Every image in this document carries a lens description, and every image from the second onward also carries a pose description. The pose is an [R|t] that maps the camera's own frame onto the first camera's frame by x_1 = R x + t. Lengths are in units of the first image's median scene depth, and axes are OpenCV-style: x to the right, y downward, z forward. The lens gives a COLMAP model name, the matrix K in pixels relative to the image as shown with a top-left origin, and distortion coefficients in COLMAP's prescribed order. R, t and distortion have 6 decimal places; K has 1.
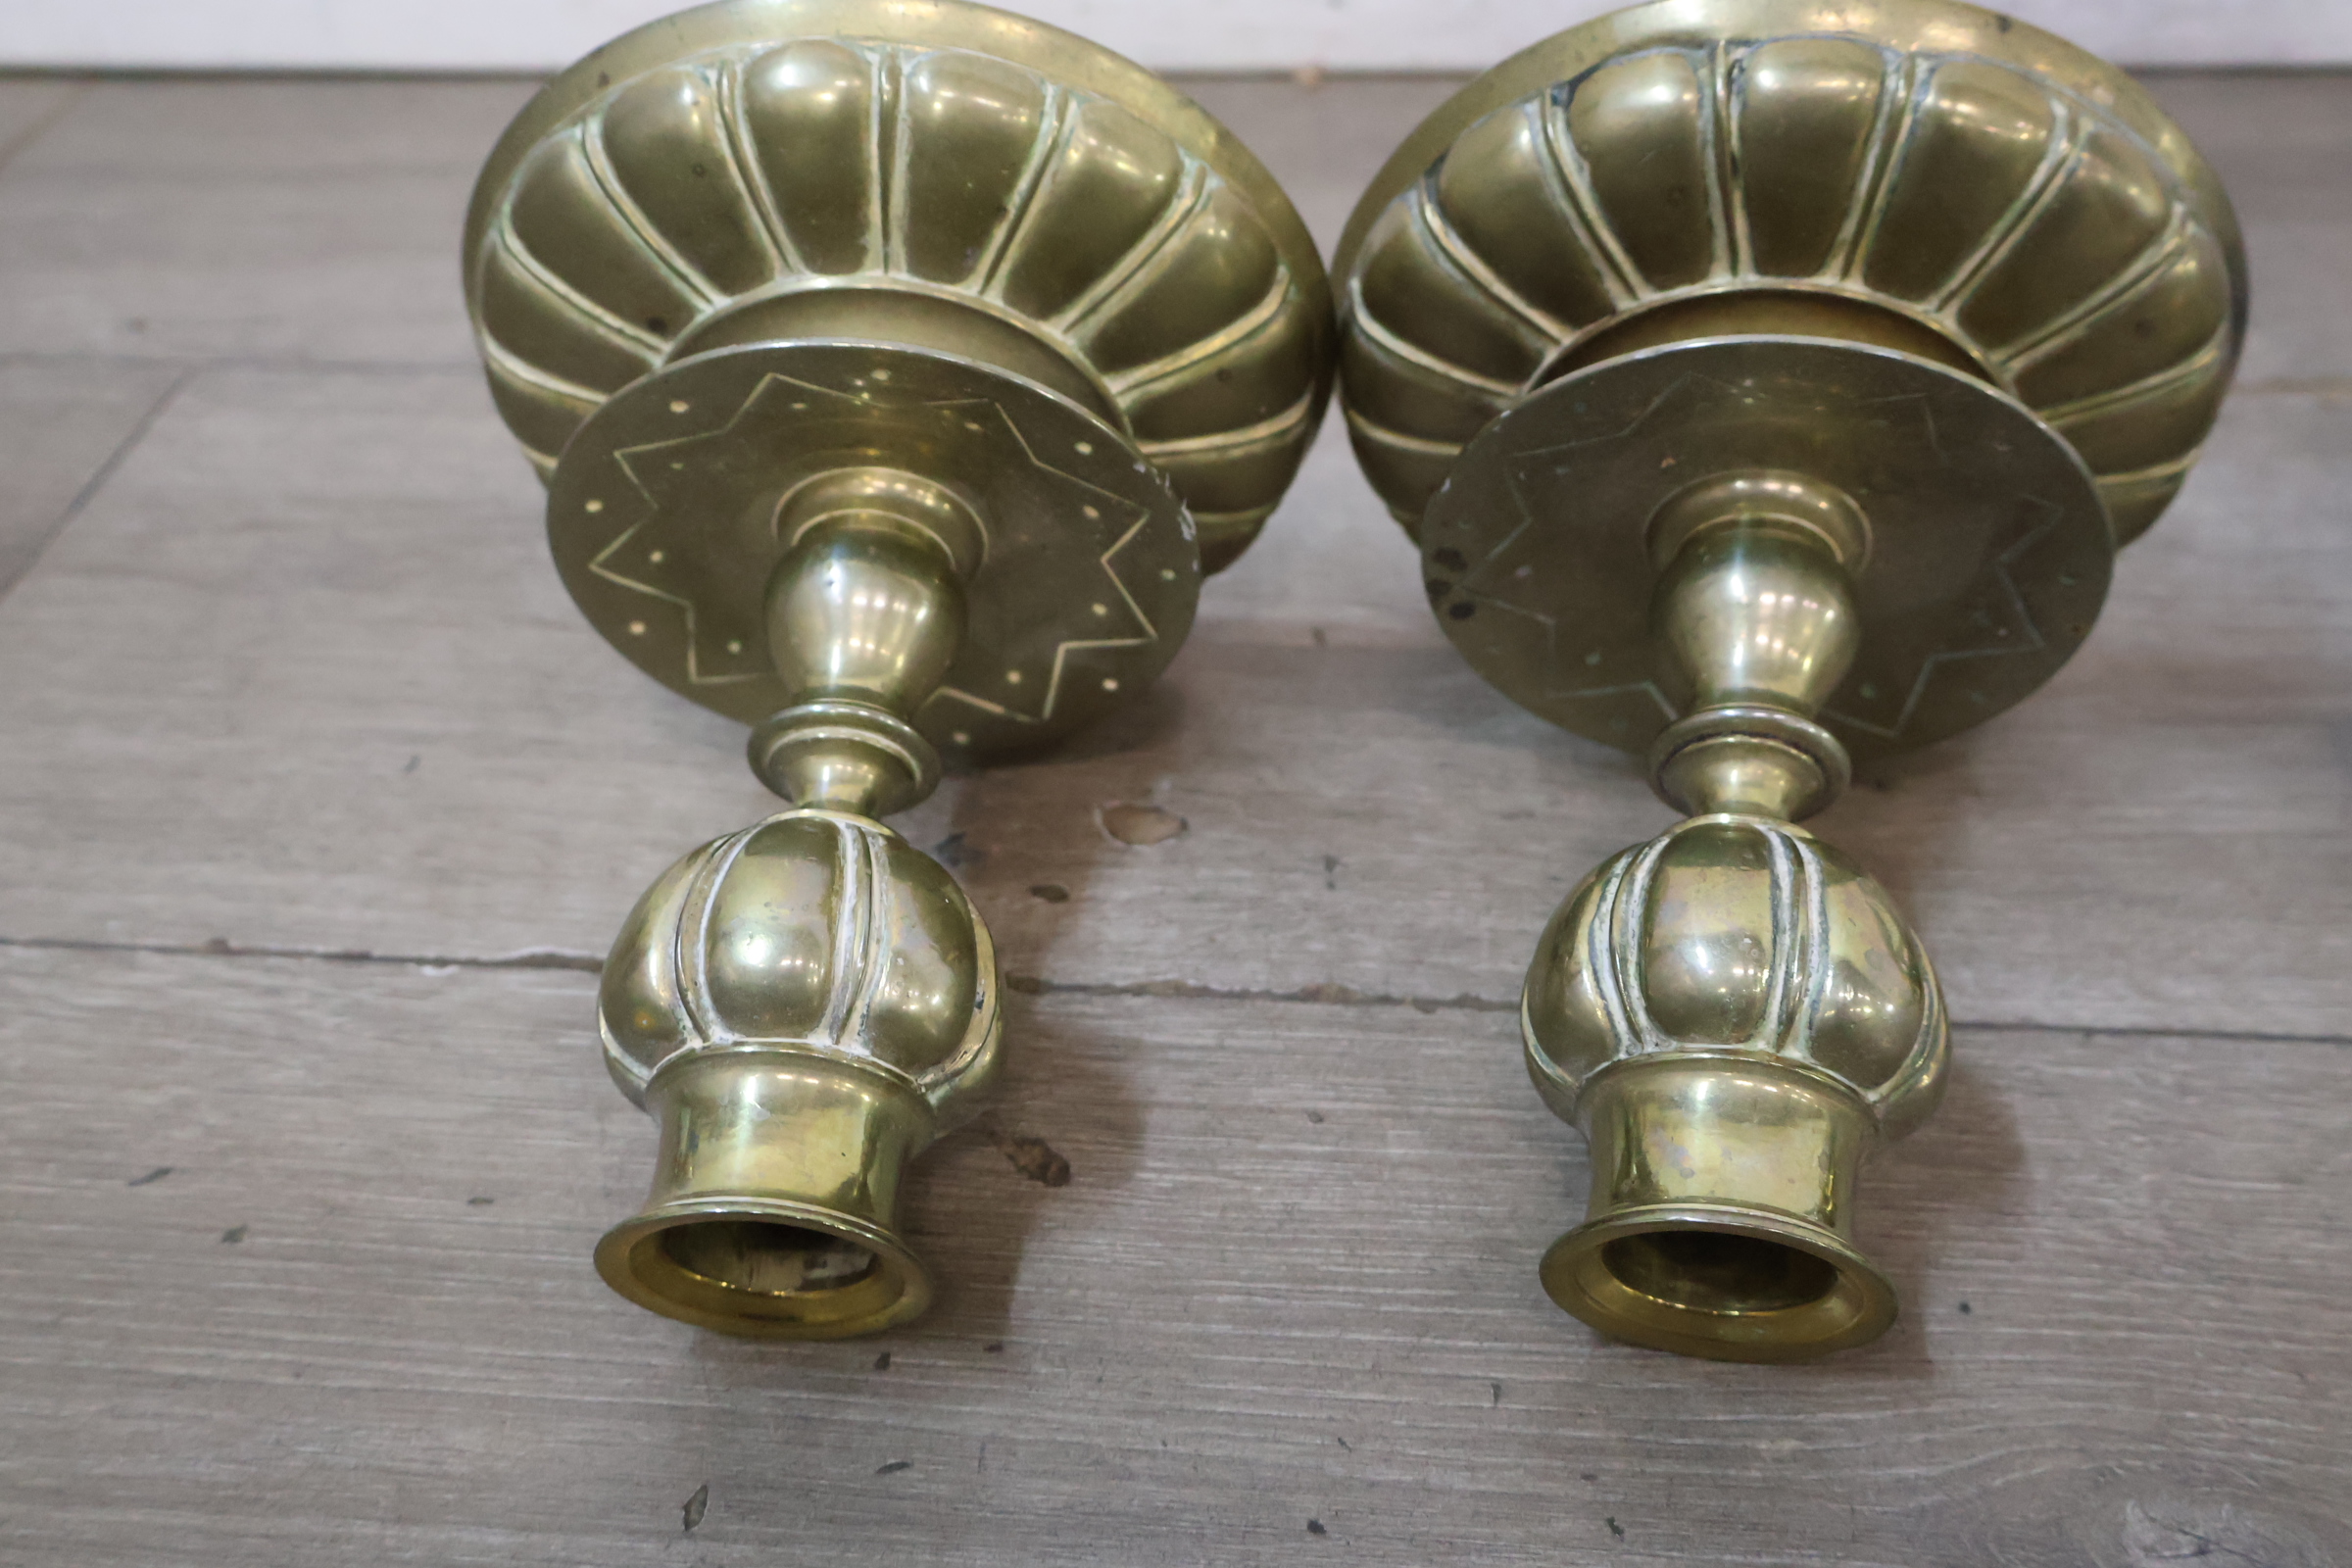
lens RADIAL K [[2343.4, 0, 1178.3], [0, 2343.4, 778.0], [0, 0, 1]] dist [0.015220, 0.003484]
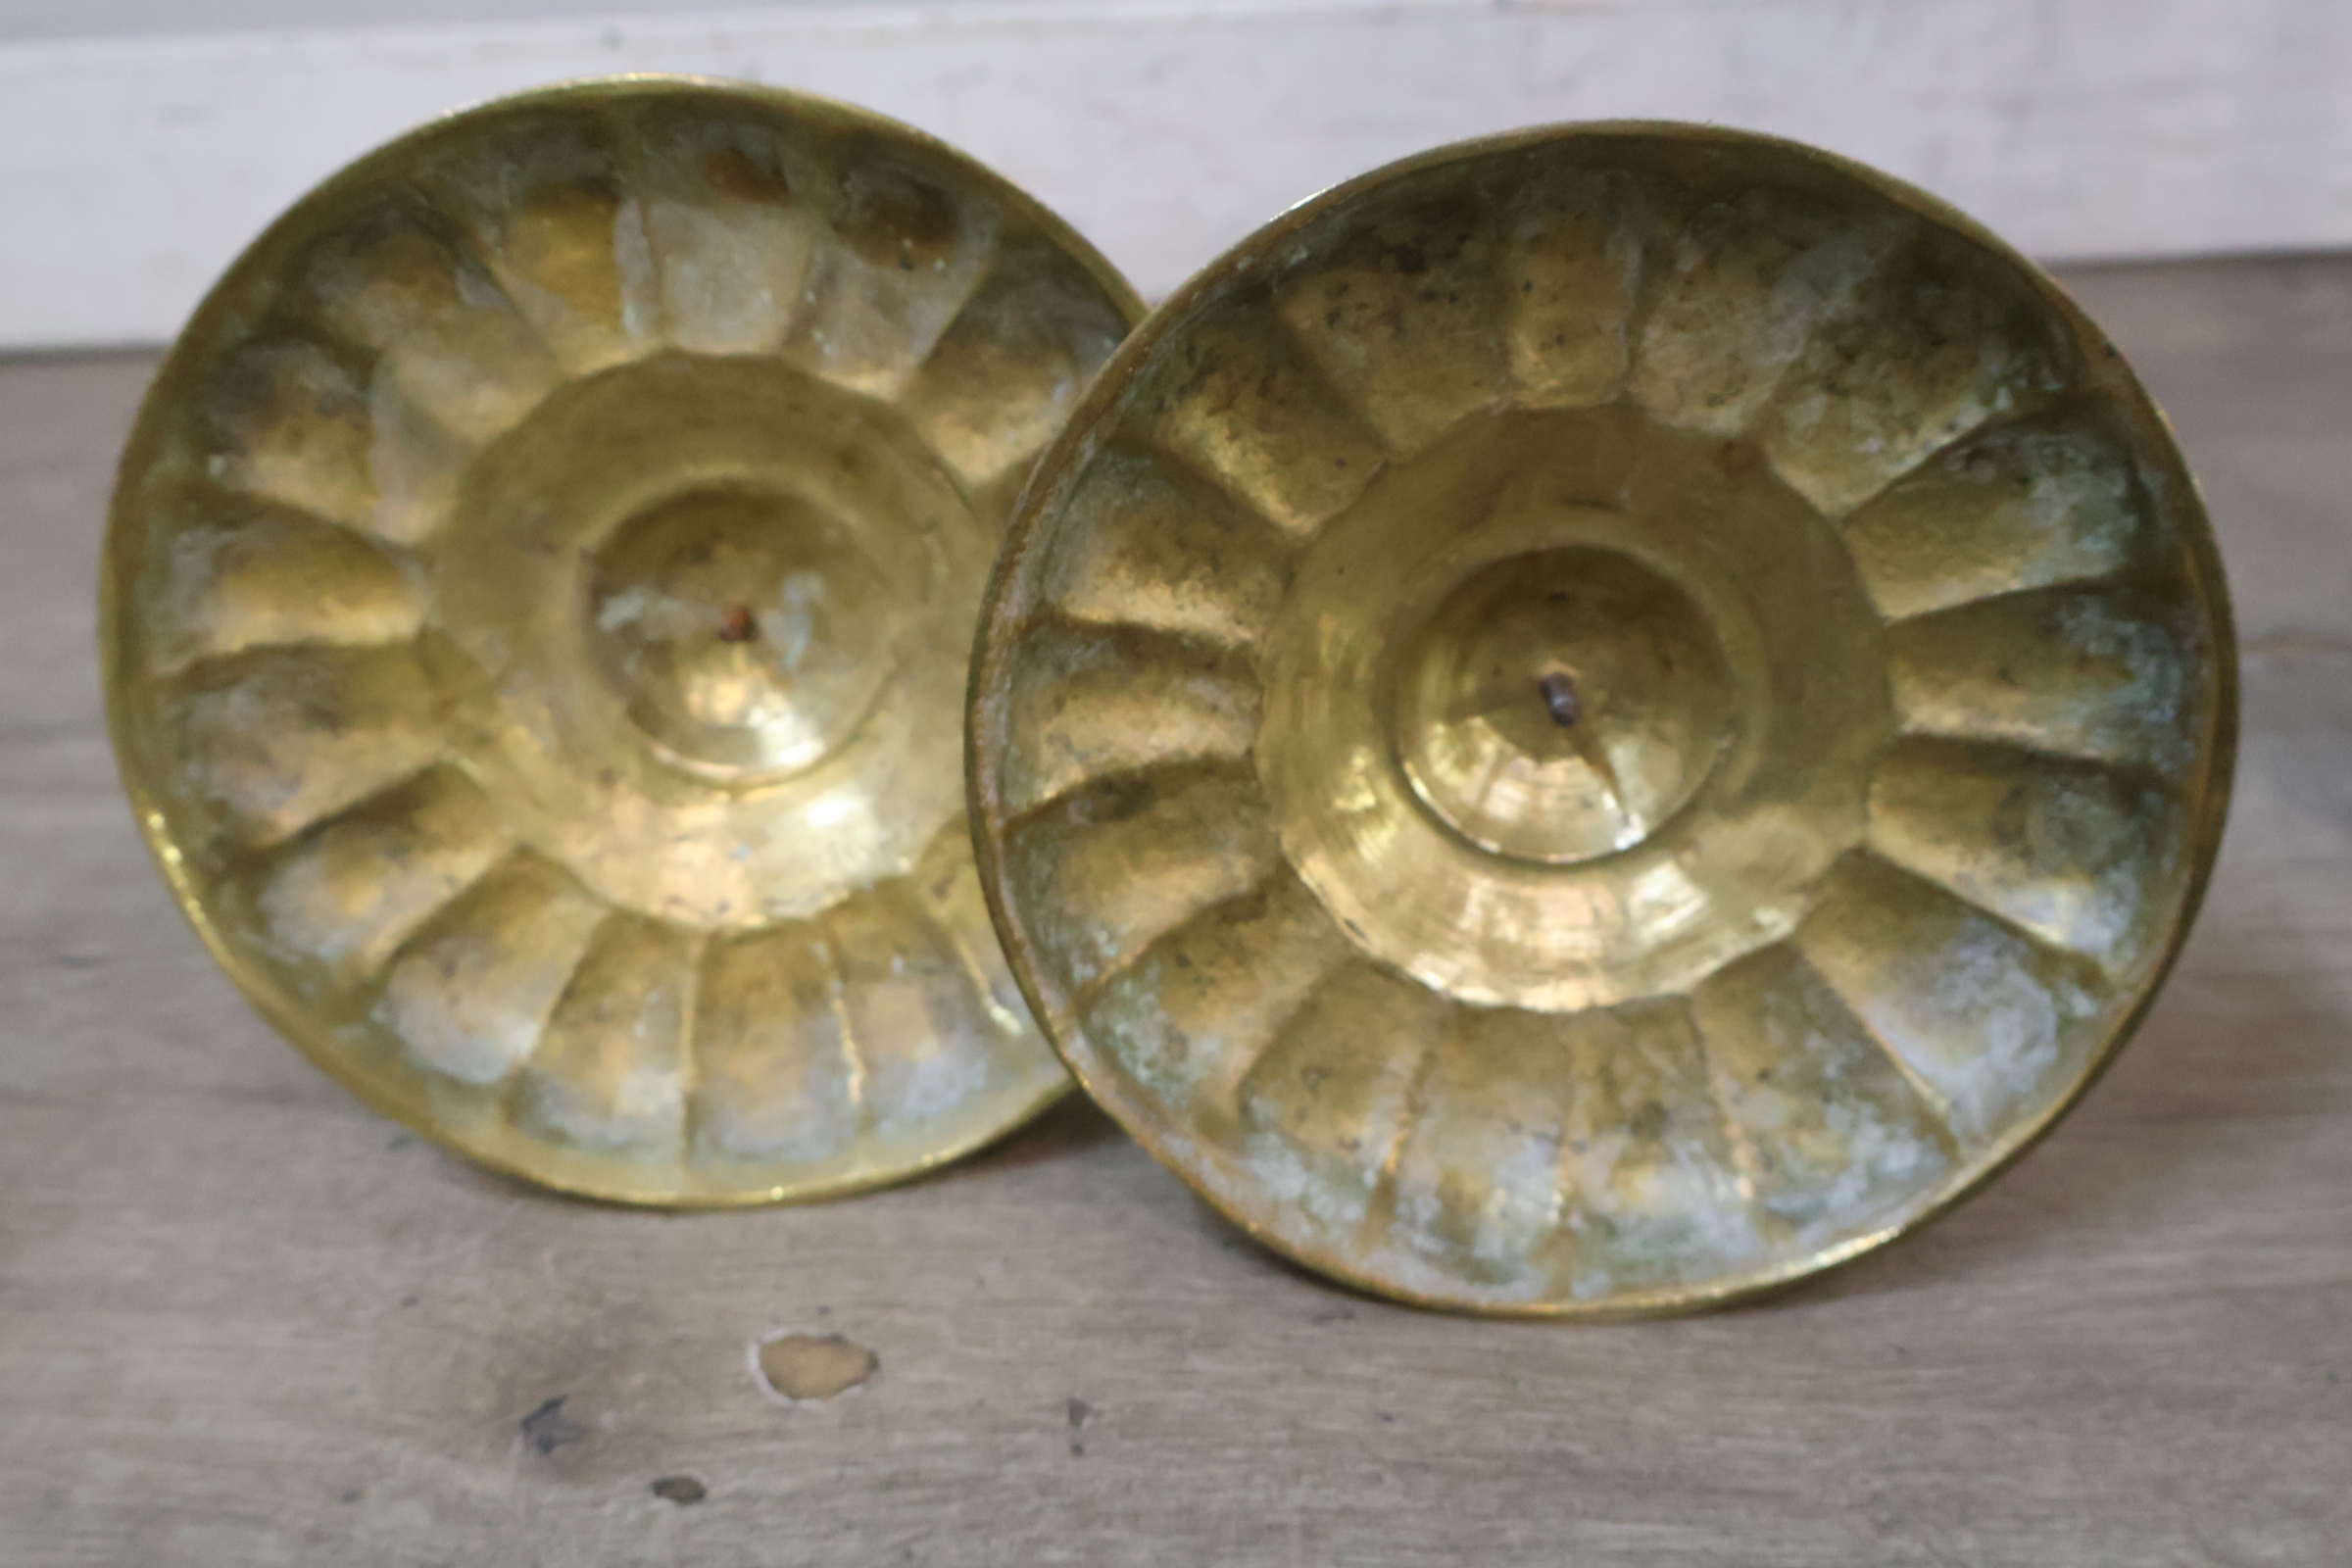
lens RADIAL K [[2343.4, 0, 1178.3], [0, 2343.4, 778.0], [0, 0, 1]] dist [0.015220, 0.003484]
pose [[0.995873, -0.056630, 0.070923, 0.055878], [0.062369, 0.994720, -0.081504, -0.095794], [-0.065933, 0.085591, 0.994146, 0.266723]]
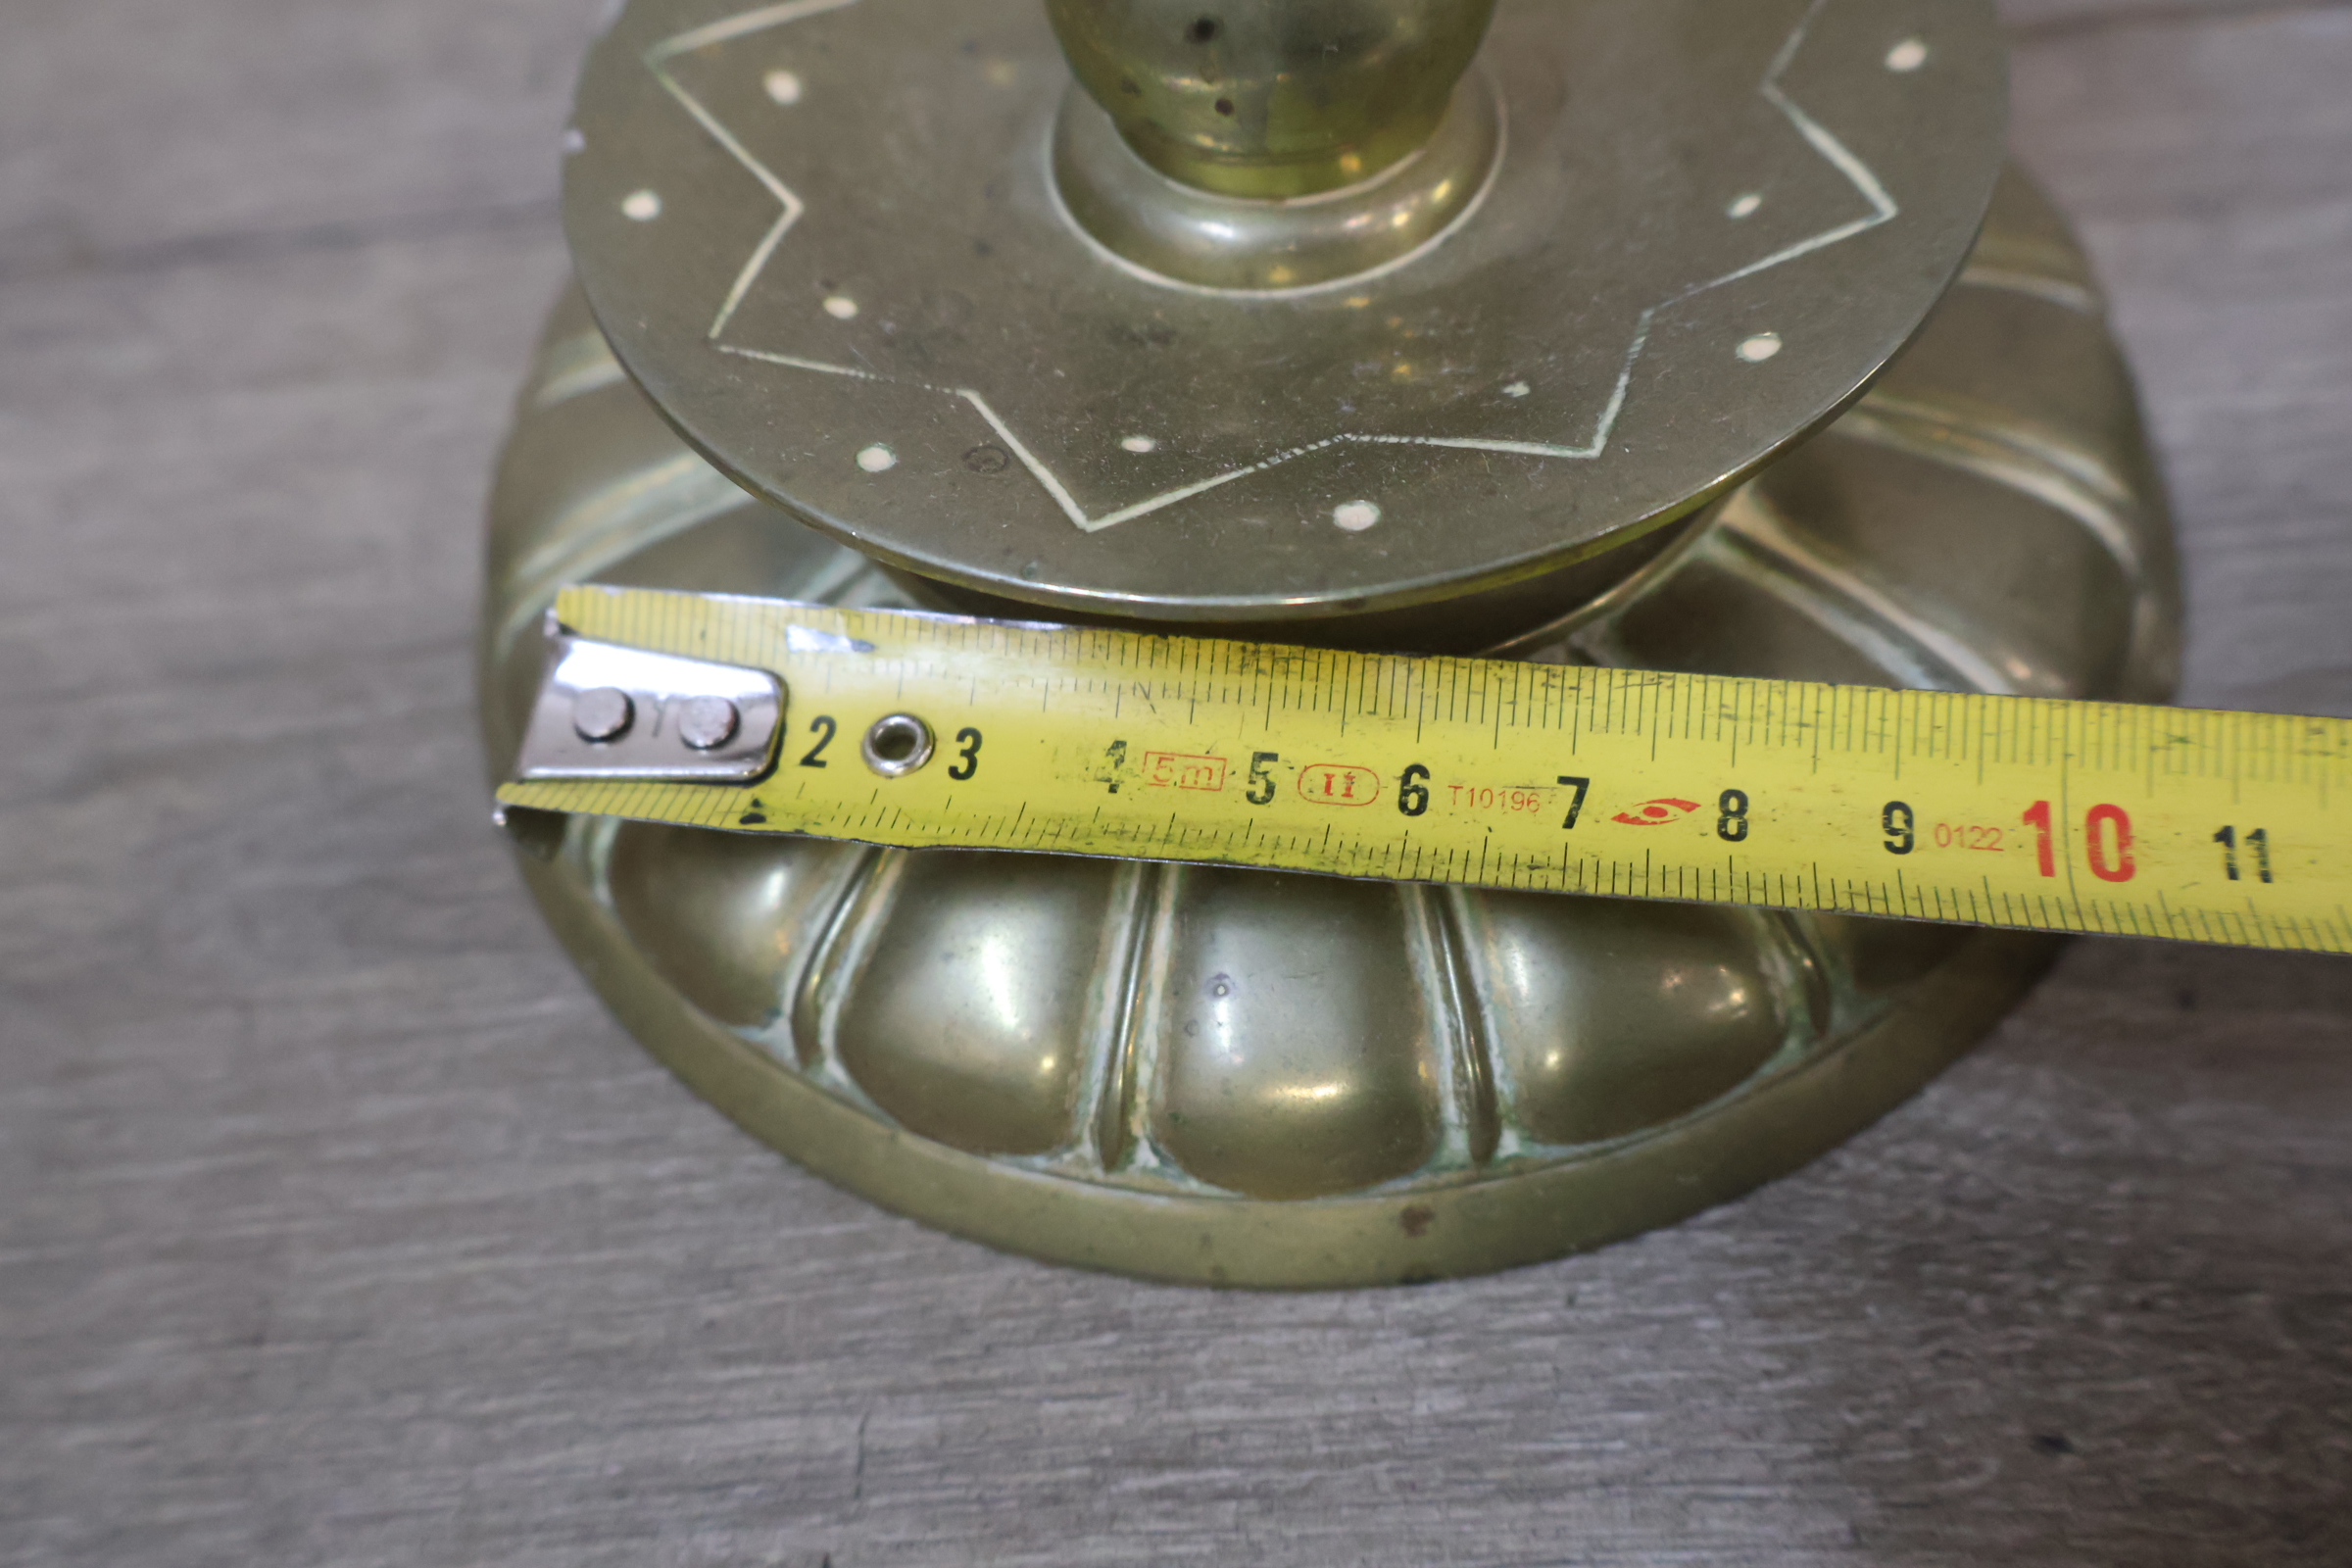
lens RADIAL K [[2343.4, 0, 1178.3], [0, 2343.4, 778.0], [0, 0, 1]] dist [0.015220, 0.003484]
pose [[0.983949, -0.164320, 0.069590, -0.297758], [0.142413, 0.958071, 0.248635, -0.224531], [-0.107528, -0.234734, 0.966094, 0.725742]]
